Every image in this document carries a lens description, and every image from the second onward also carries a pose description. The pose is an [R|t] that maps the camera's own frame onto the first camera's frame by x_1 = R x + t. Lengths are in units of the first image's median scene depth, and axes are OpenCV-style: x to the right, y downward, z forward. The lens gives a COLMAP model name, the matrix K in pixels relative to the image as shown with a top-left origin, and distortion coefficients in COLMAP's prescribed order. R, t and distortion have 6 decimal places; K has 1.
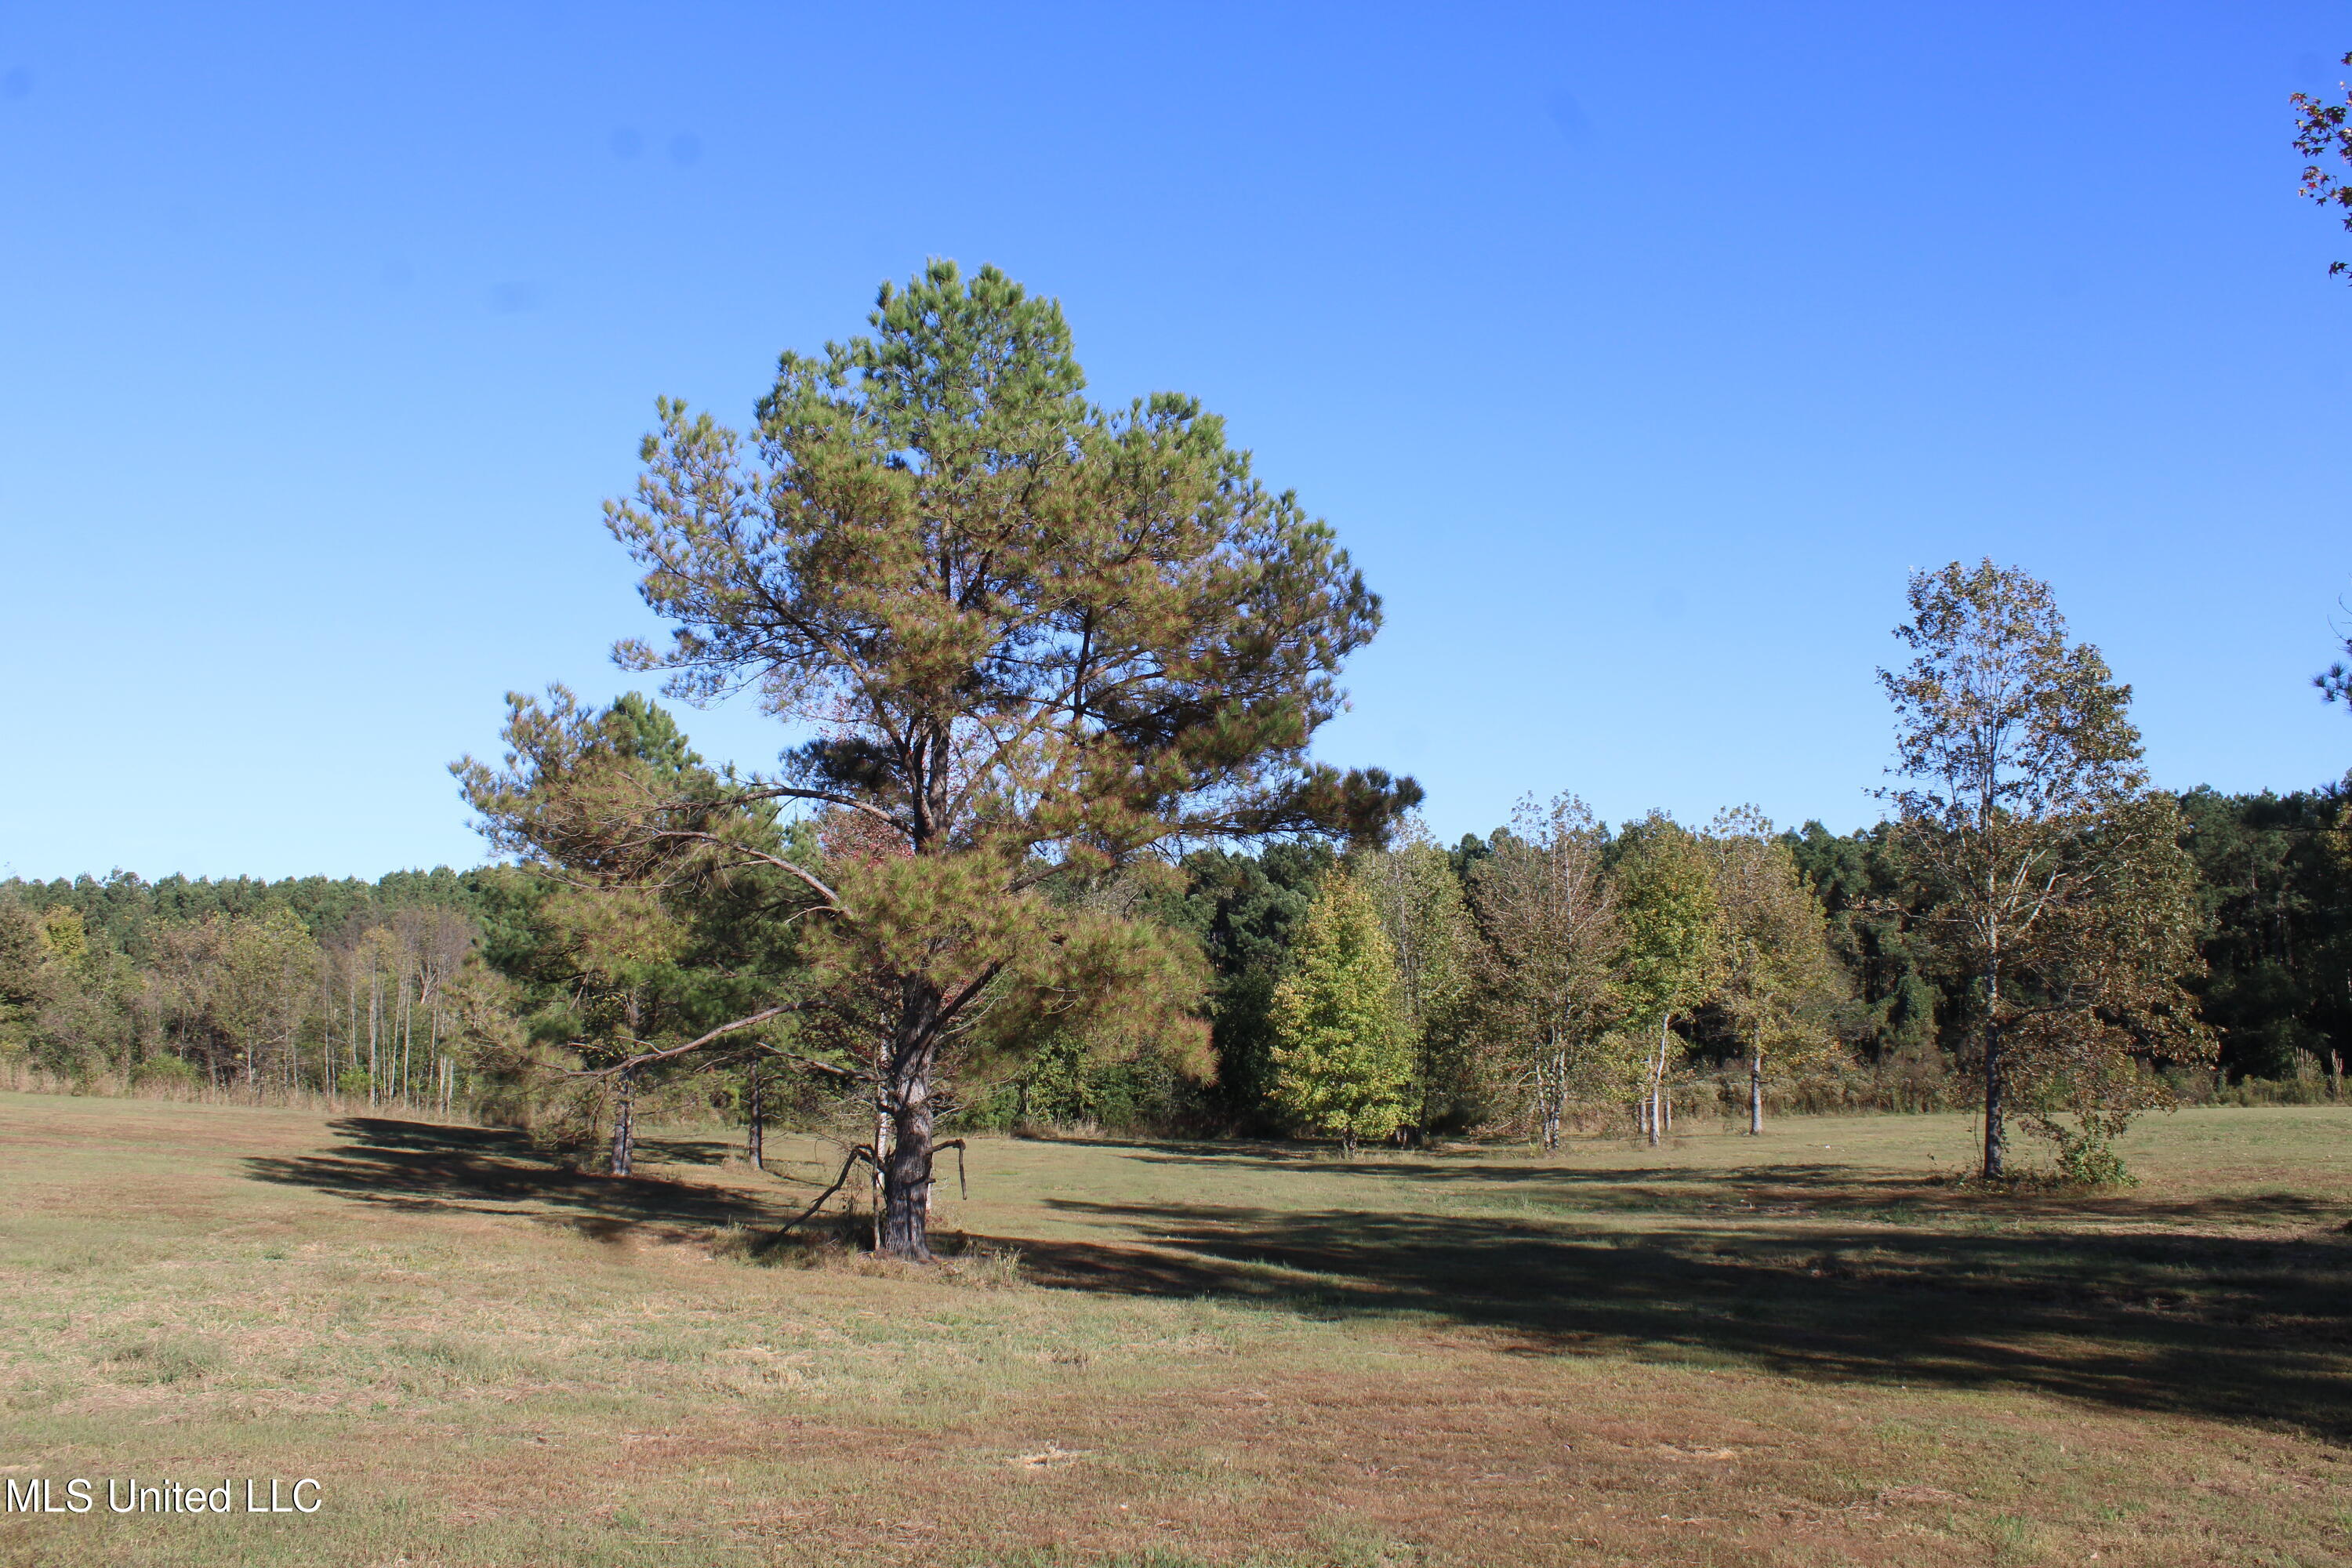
lens RADIAL K [[1952.5, 0, 1182.7], [0, 1952.5, 754.5], [0, 0, 1]] dist [-0.173007, 0.160498]
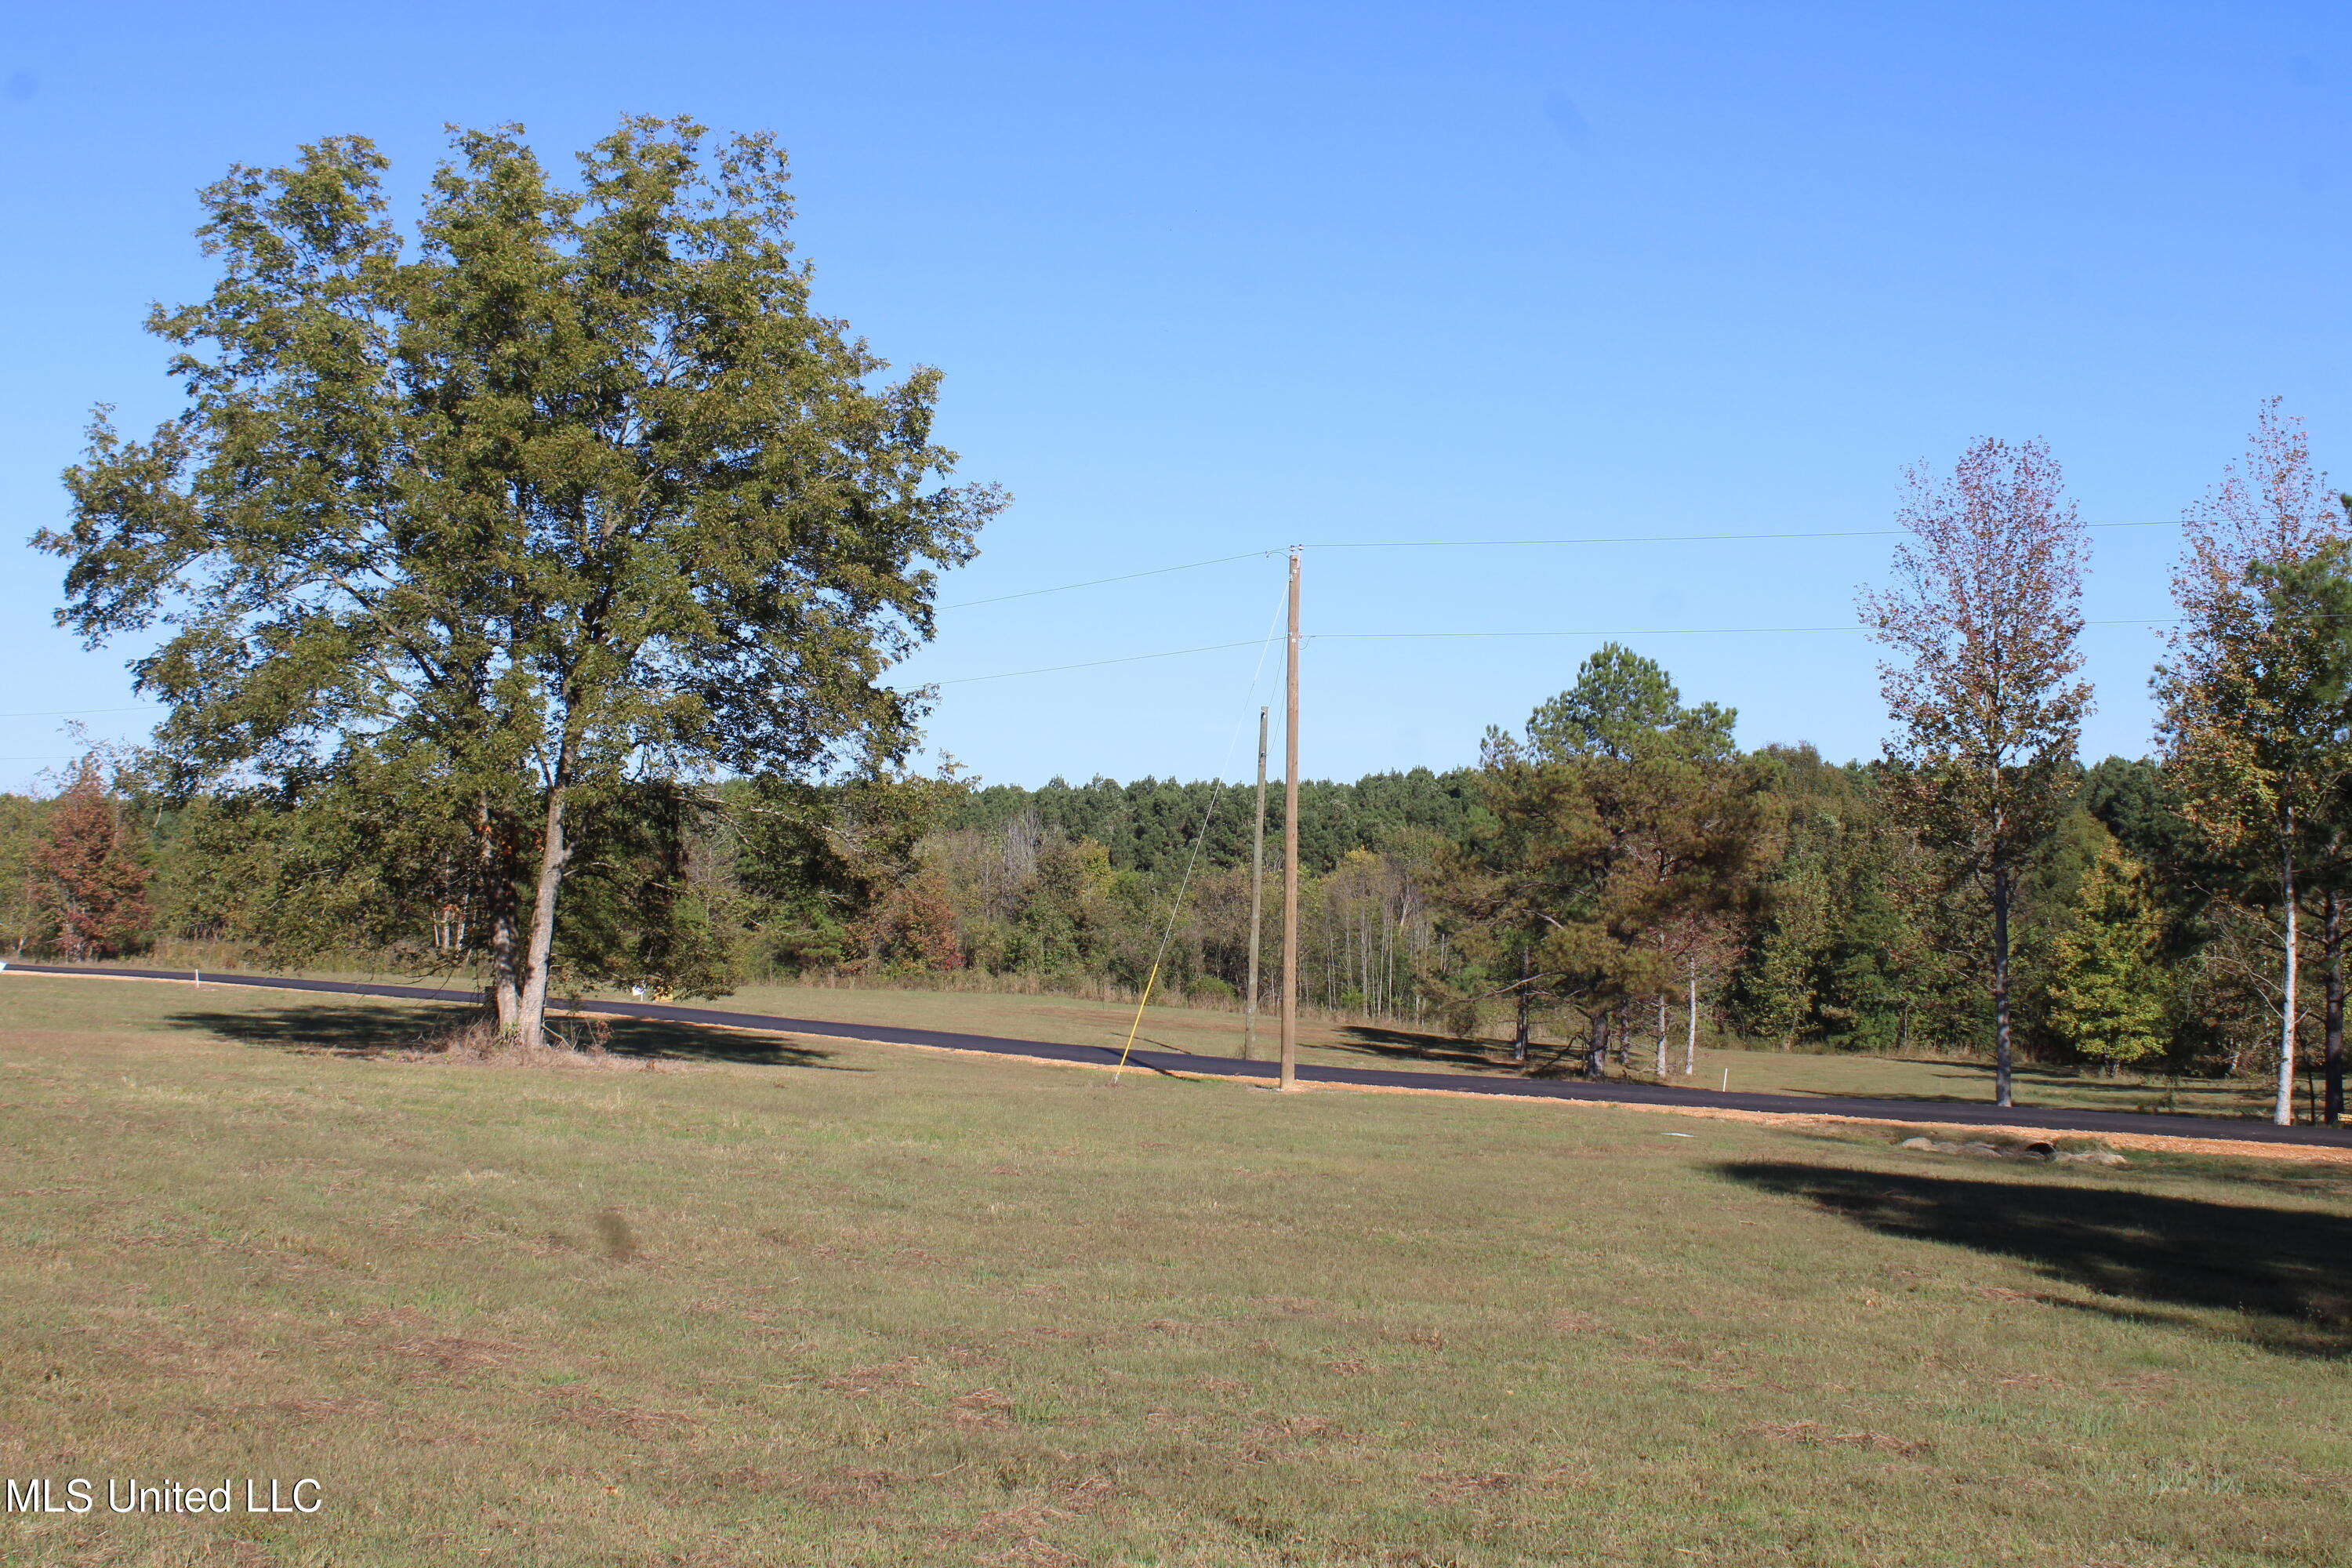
lens RADIAL K [[3613.6, 0, 1176.0], [0, 3613.6, 784.0], [0, 0, 1]] dist [-0.002605, 0.008299]
pose [[0.904366, 0.004435, -0.426734, 0.470733], [0.040538, 0.994532, 0.096246, -0.201224], [0.424827, -0.104341, 0.899241, -1.170120]]
